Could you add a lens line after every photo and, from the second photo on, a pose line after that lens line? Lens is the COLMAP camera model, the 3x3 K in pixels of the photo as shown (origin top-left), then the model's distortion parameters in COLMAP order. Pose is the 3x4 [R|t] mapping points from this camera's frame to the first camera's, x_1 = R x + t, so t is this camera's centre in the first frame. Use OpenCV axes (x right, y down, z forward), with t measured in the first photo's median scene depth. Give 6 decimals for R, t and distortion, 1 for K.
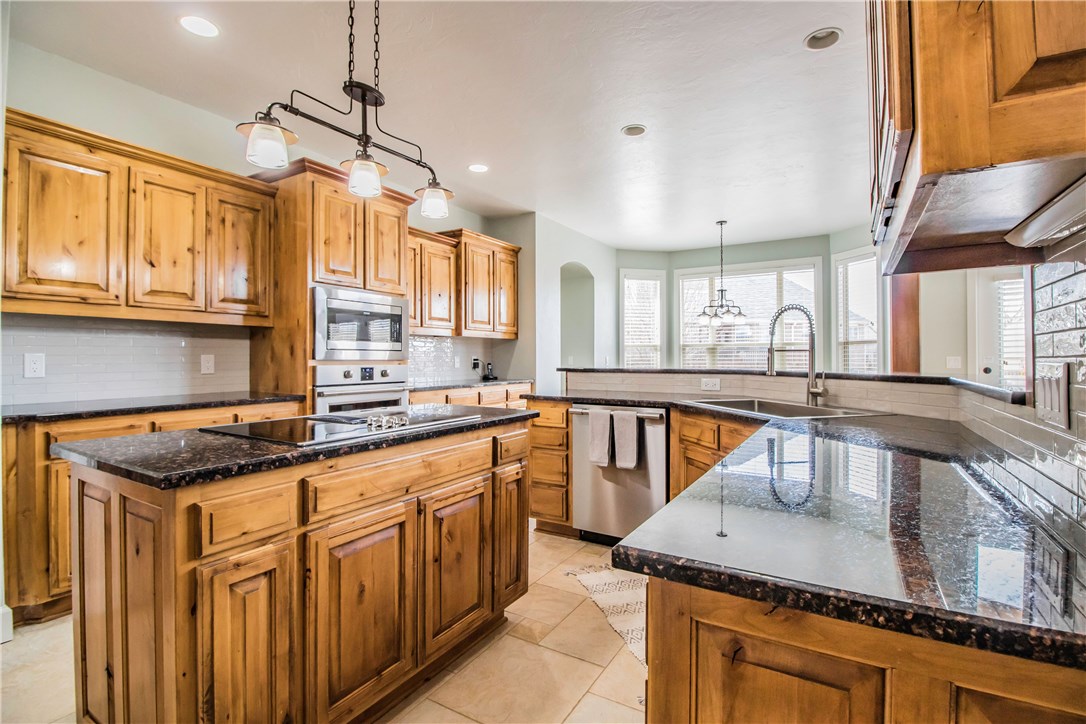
lens RADIAL K [[501.8, 0, 552.9], [0, 501.8, 356.1], [0, 0, 1]] dist [-0.009408, -0.000329]
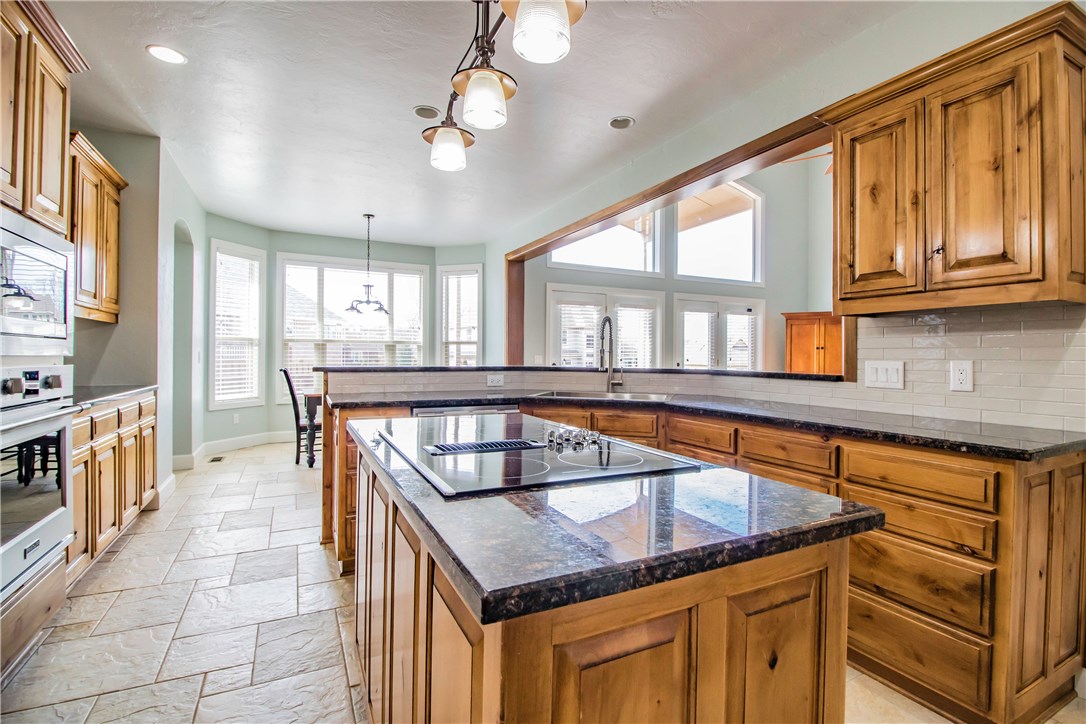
lens RADIAL K [[501.8, 0, 549.7], [0, 501.8, 359.0], [0, 0, 1]] dist [-0.009408, -0.000329]
pose [[0.527985, 0.000943, 0.849253, -0.487205], [-0.013457, 0.999883, 0.007256, -0.000163], [-0.849147, -0.015259, 0.527936, 0.288940]]
